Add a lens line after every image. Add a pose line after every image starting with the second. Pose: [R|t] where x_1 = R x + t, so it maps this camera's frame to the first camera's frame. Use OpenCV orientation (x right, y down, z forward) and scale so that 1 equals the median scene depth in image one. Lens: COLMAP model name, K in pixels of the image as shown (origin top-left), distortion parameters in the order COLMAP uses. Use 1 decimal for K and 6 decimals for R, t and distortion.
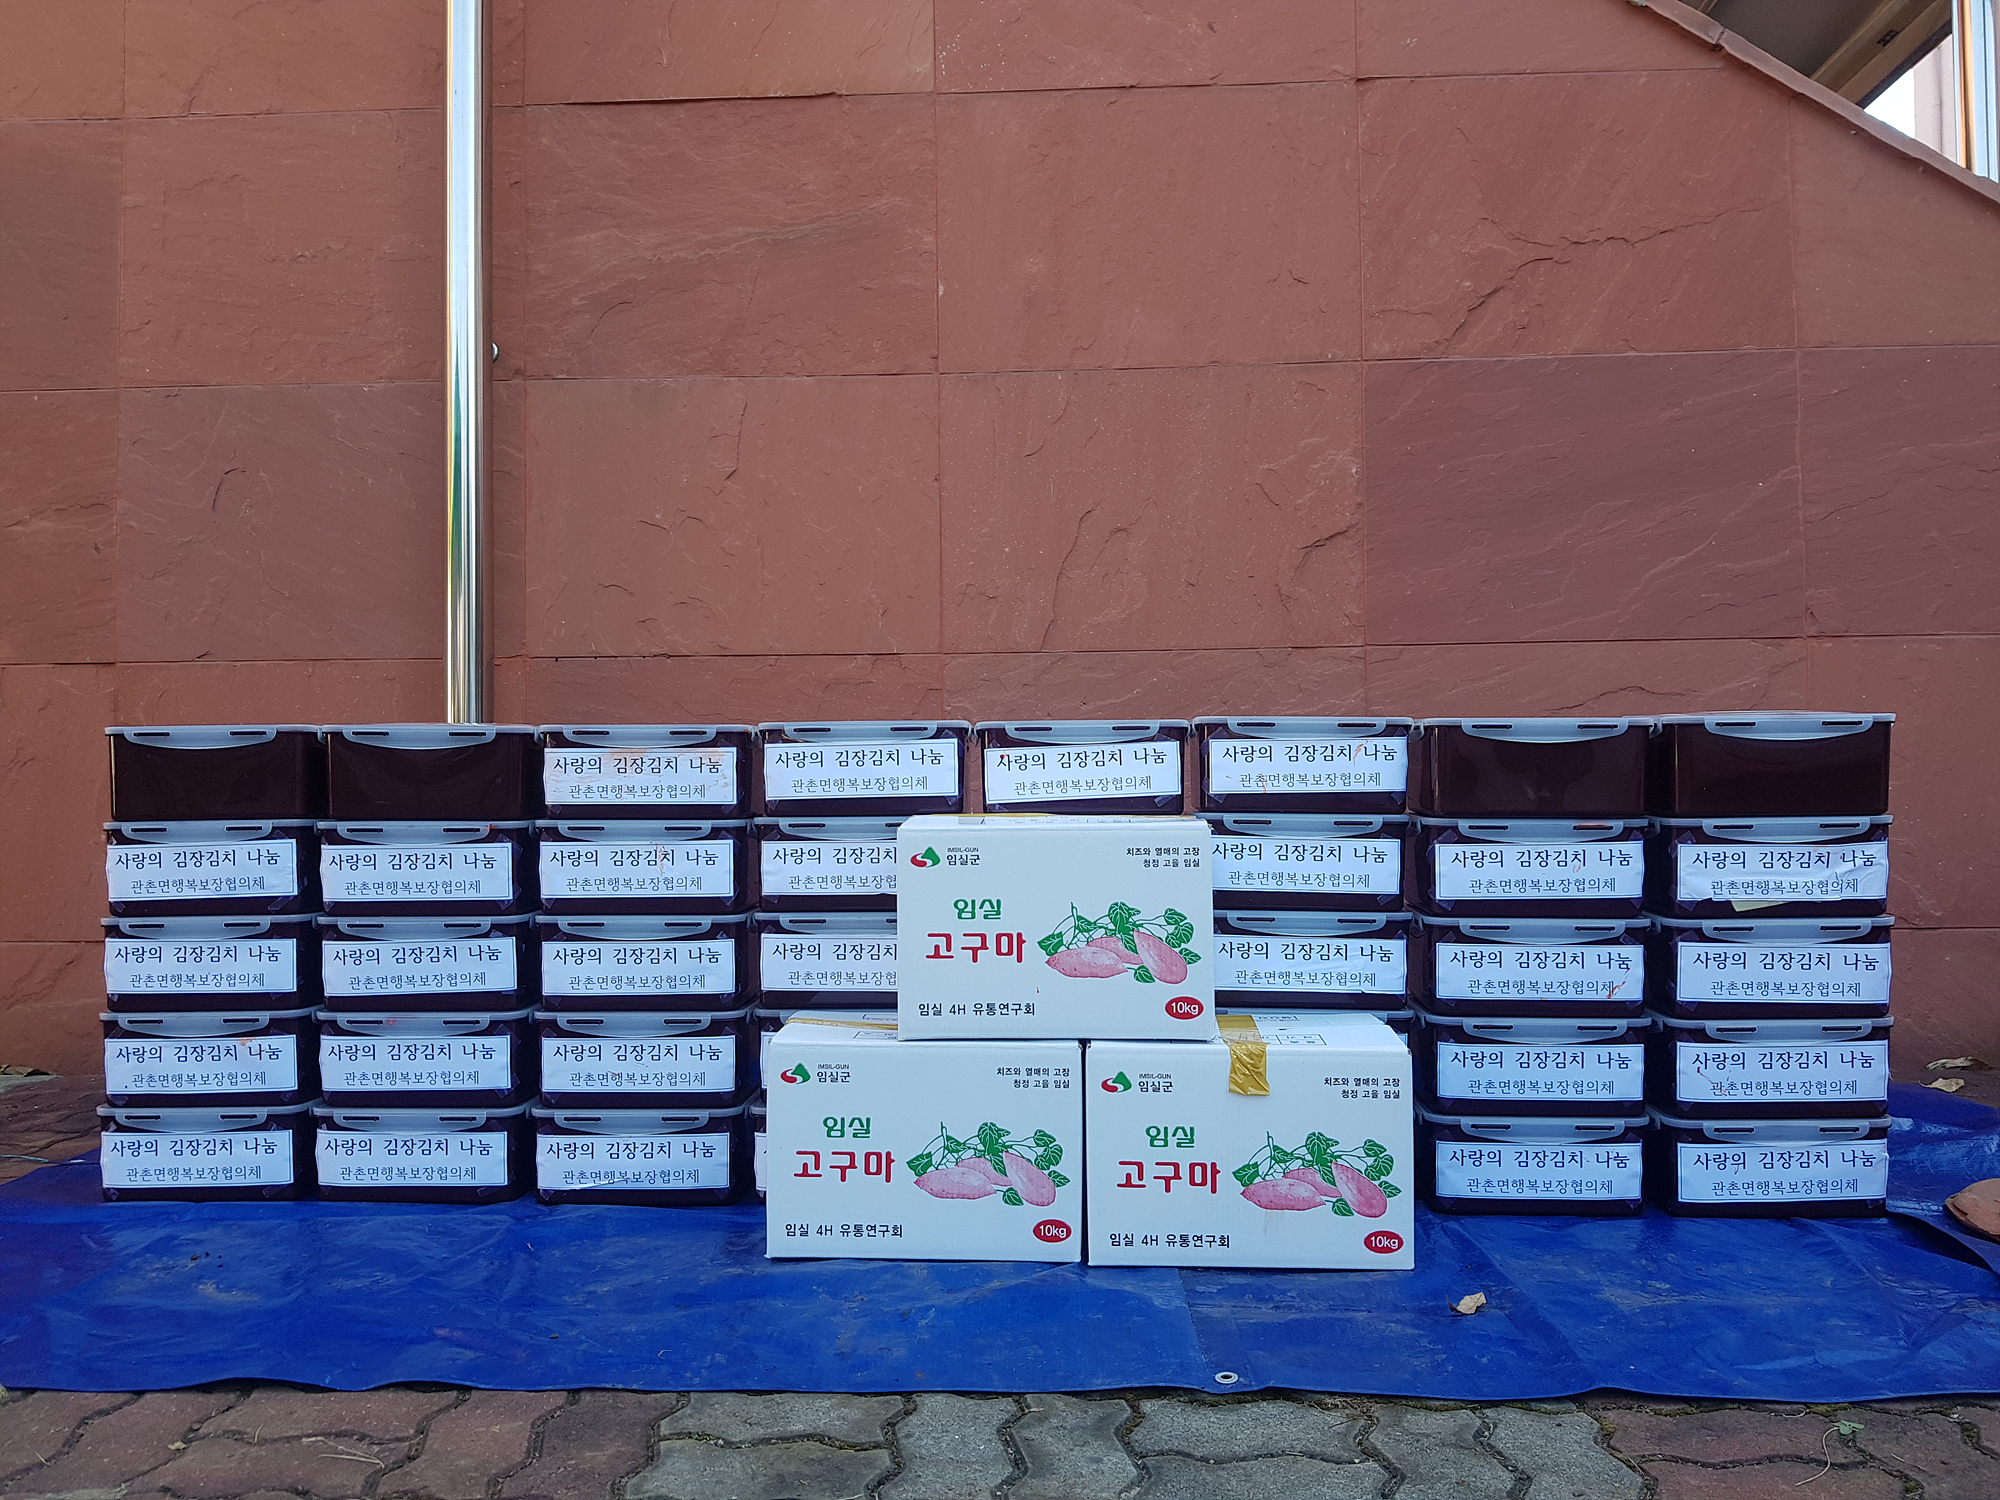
lens RADIAL K [[1560.8, 0, 974.3], [0, 1560.8, 747.1], [0, 0, 1]] dist [0.105151, -0.191618]
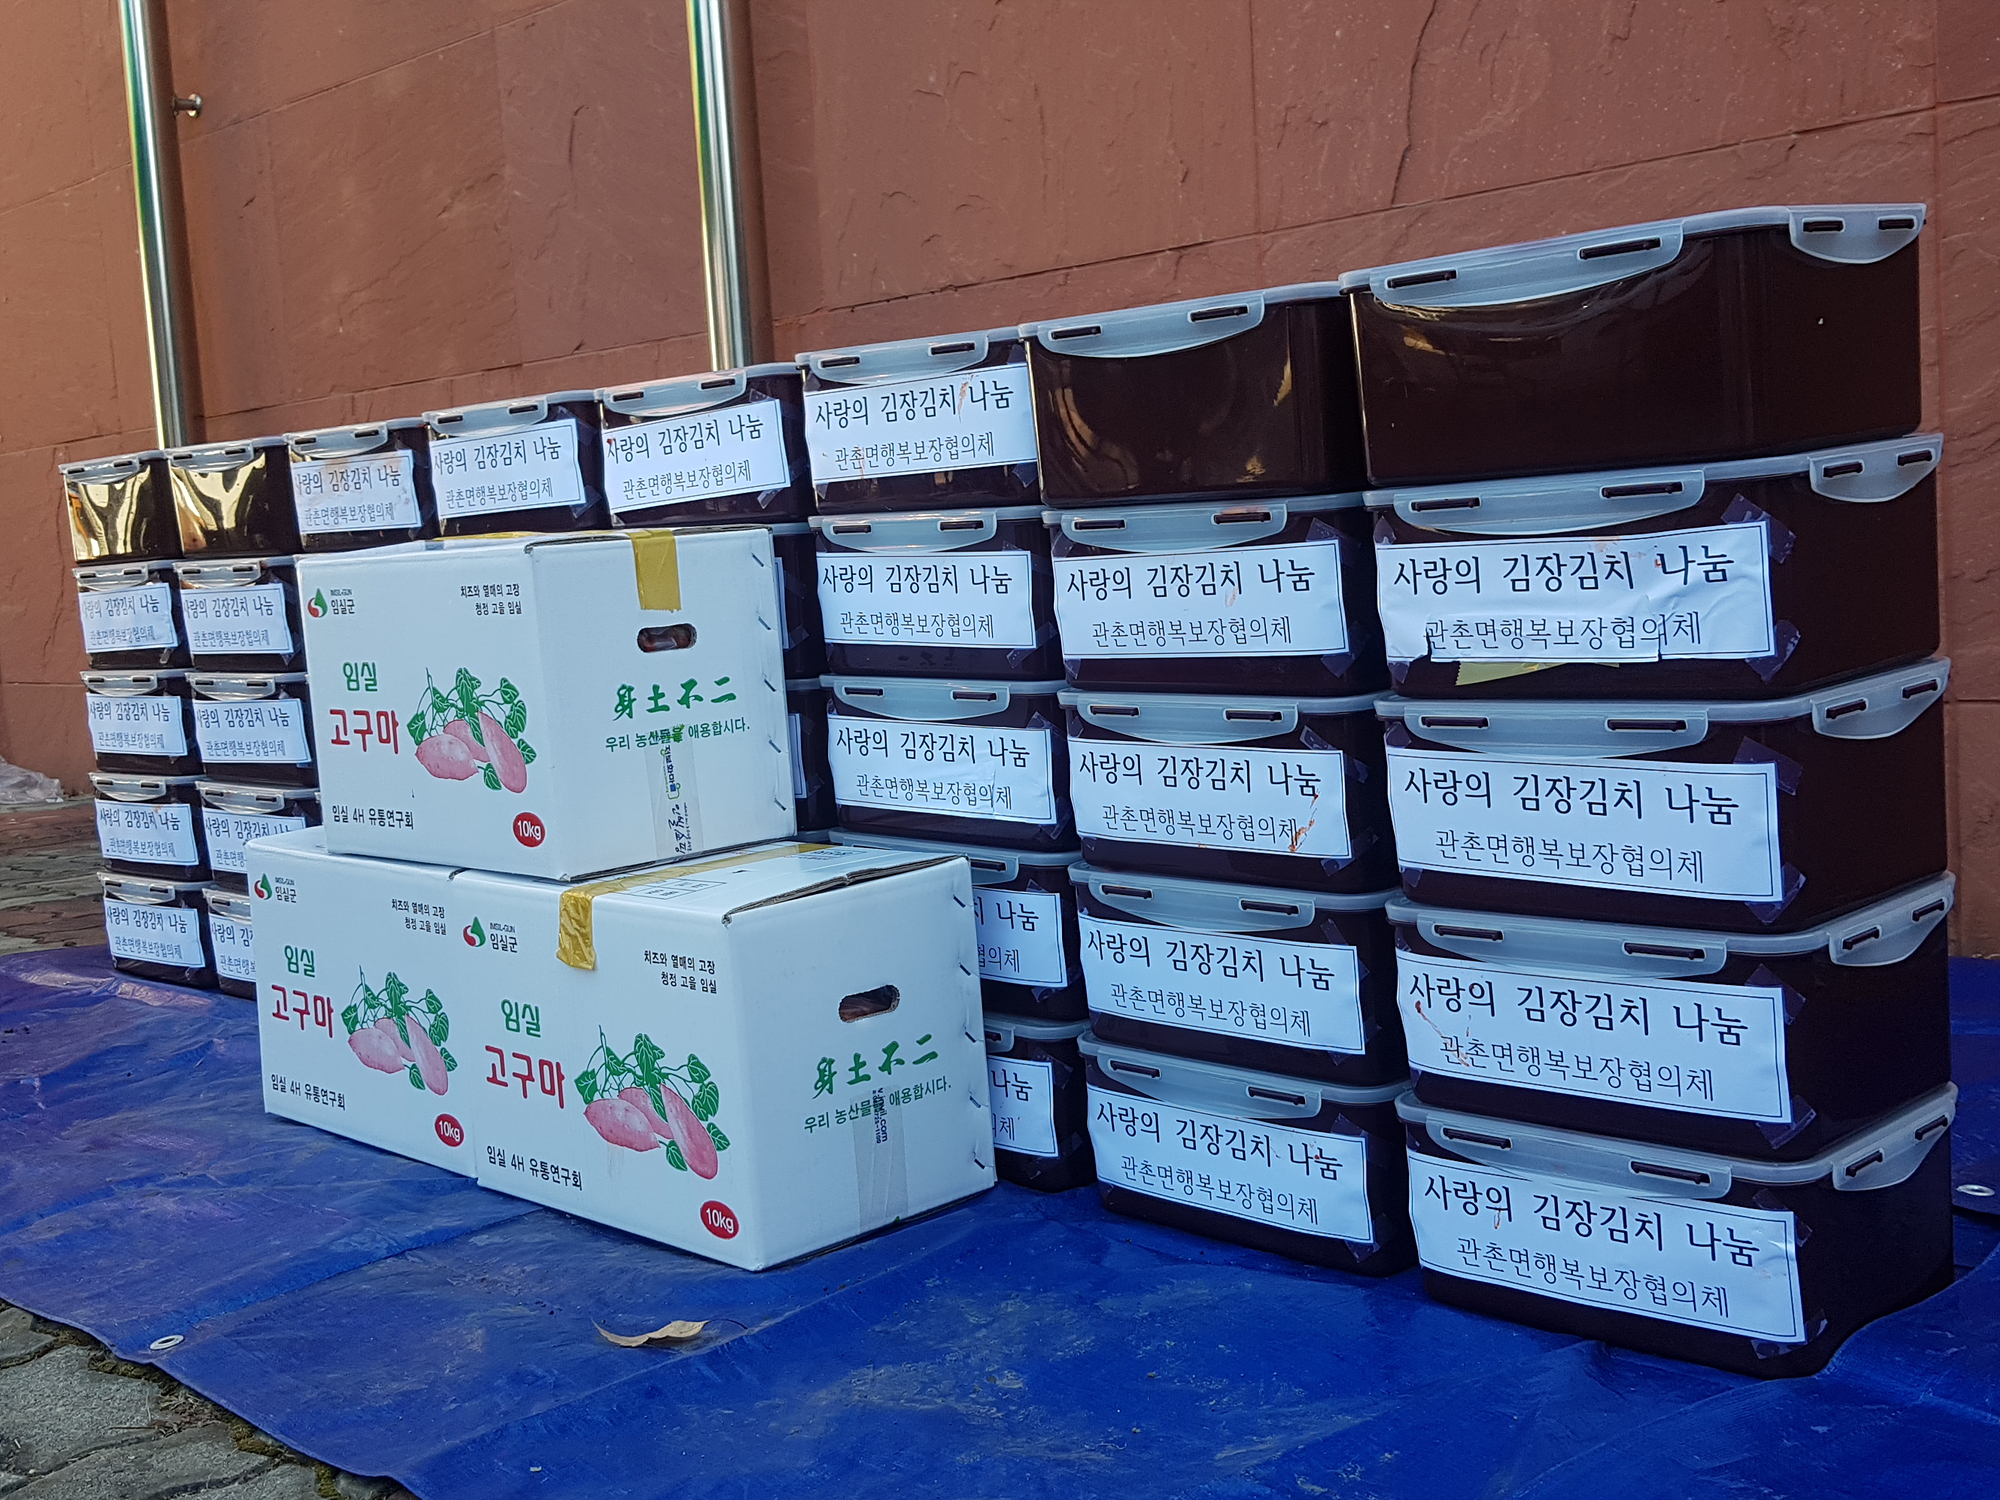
lens RADIAL K [[2347.6, 0, 1000.0], [0, 2347.6, 750.0], [0, 0, 1]] dist [0.143222, -0.341635]
pose [[0.709619, 0.030077, -0.703944, 0.875822], [0.080726, 0.989039, 0.123635, 0.025545], [0.699946, -0.144560, 0.699412, 0.413787]]
